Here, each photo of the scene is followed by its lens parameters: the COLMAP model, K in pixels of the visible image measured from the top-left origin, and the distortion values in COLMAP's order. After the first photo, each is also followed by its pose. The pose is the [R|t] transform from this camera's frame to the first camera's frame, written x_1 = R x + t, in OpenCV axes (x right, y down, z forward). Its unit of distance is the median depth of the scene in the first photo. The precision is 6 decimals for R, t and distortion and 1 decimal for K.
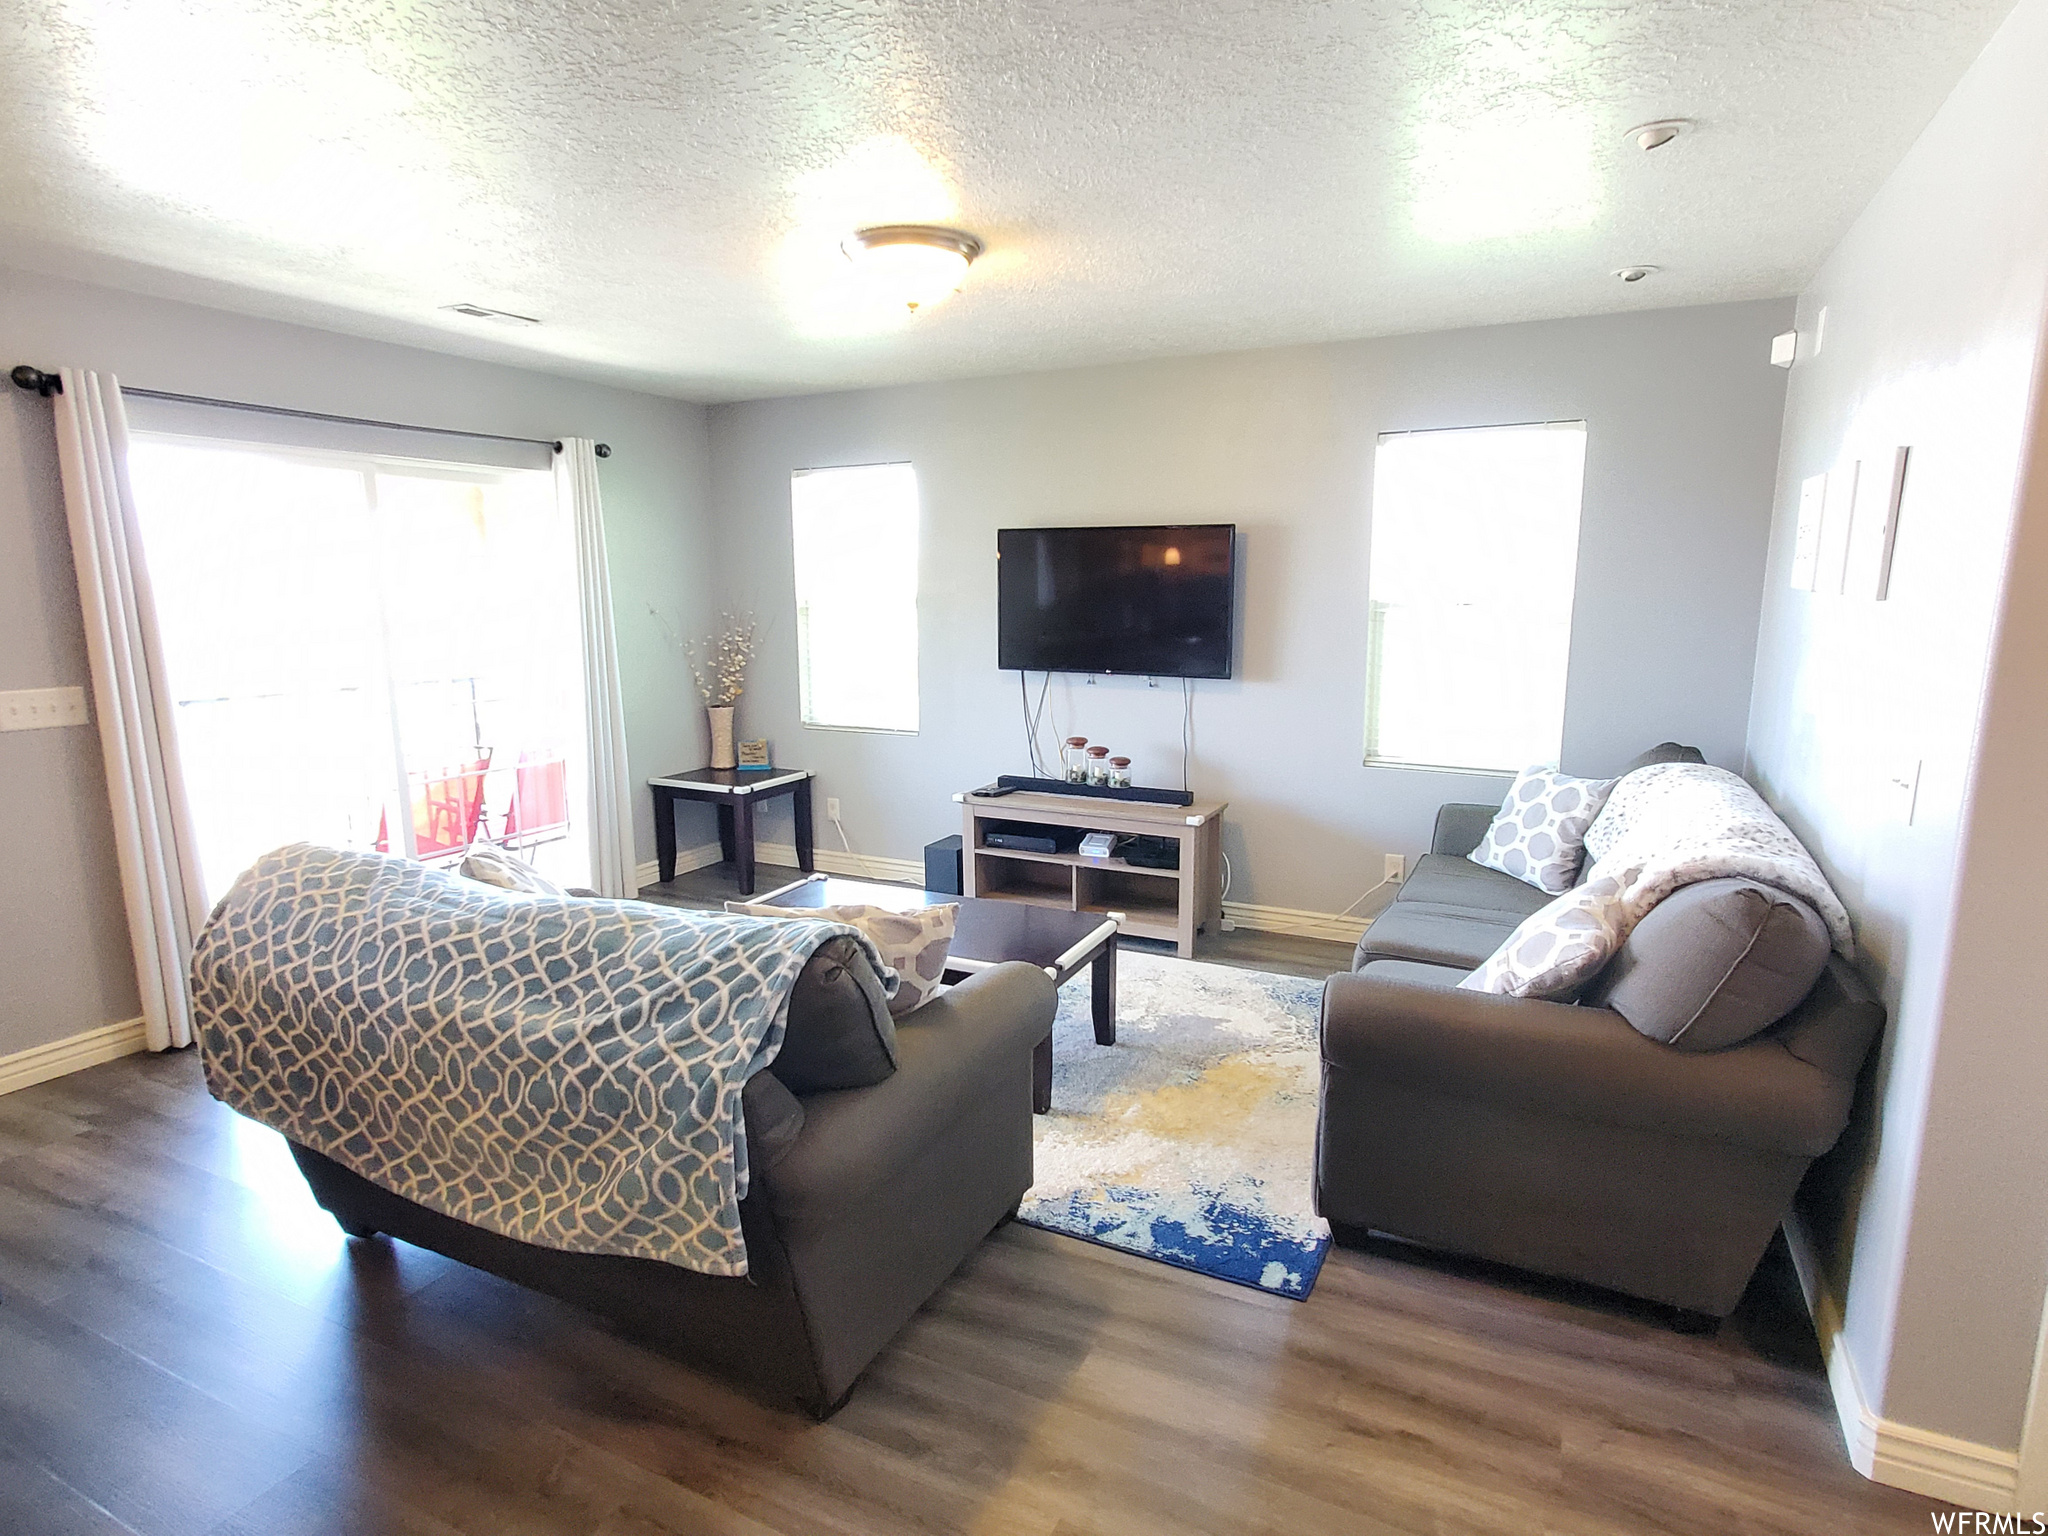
lens RADIAL K [[1103.0, 0, 1038.2], [0, 1103.0, 772.0], [0, 0, 1]] dist [-0.016065, 0.000405]
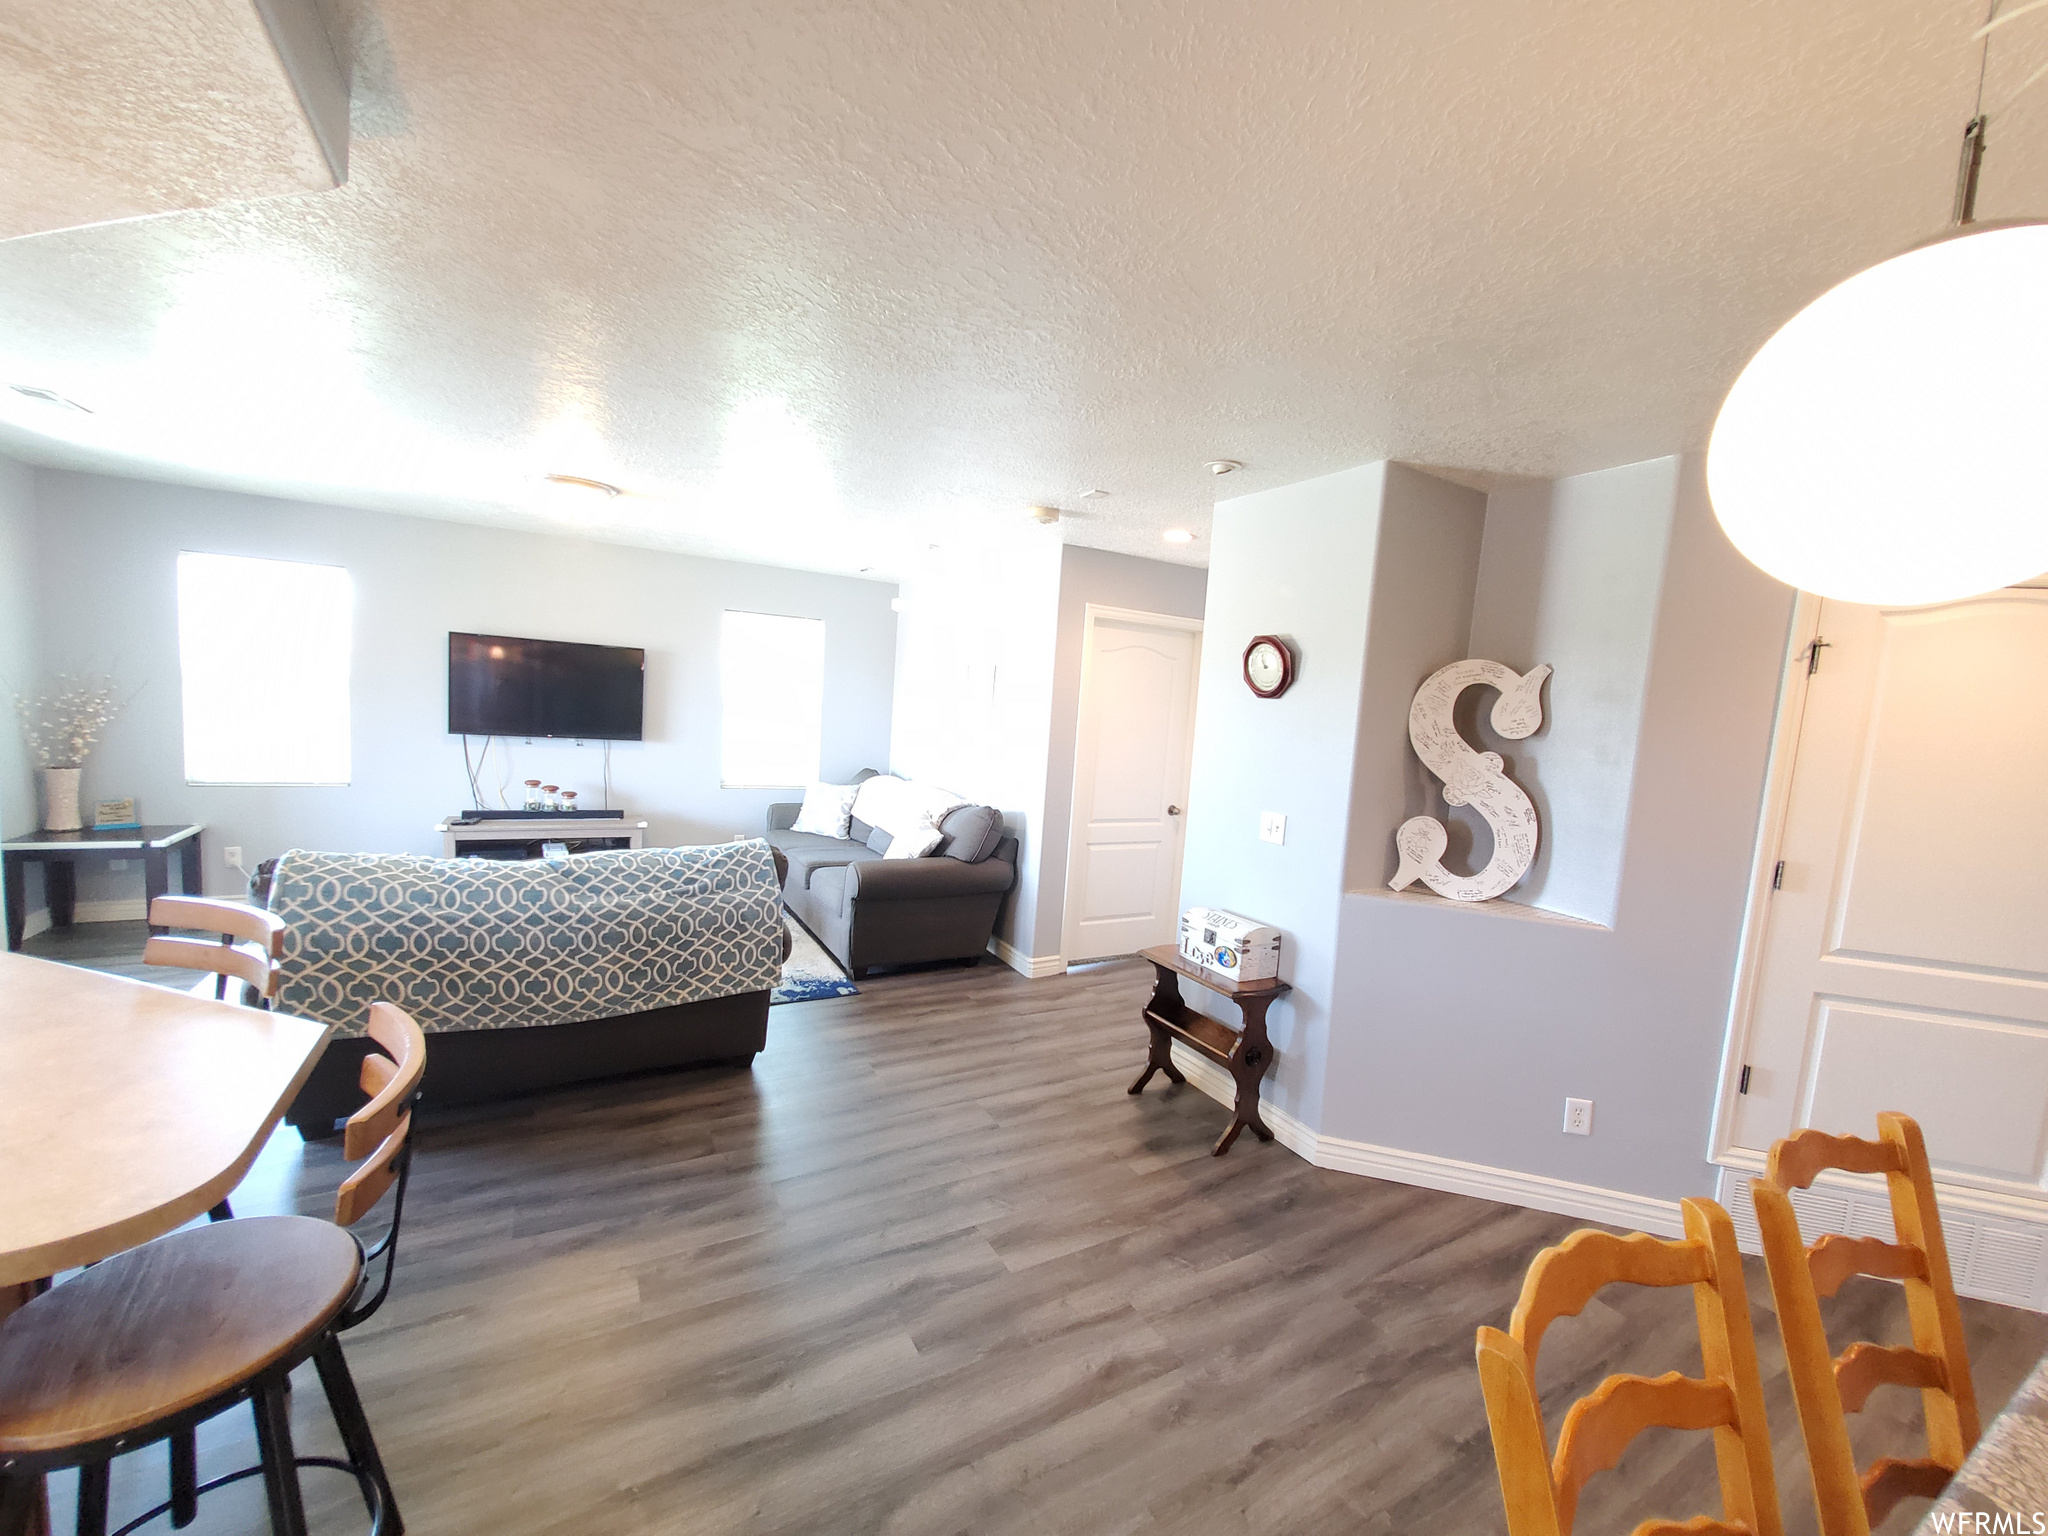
lens RADIAL K [[818.0, 0, 1036.1], [0, 818.0, 781.2], [0, 0, 1]] dist [0.002856, 0.000796]
pose [[0.573289, -0.038983, 0.818426, -0.480077], [0.071324, 0.997450, -0.002450, 0.021351], [-0.816243, 0.059778, 0.574607, -0.184953]]
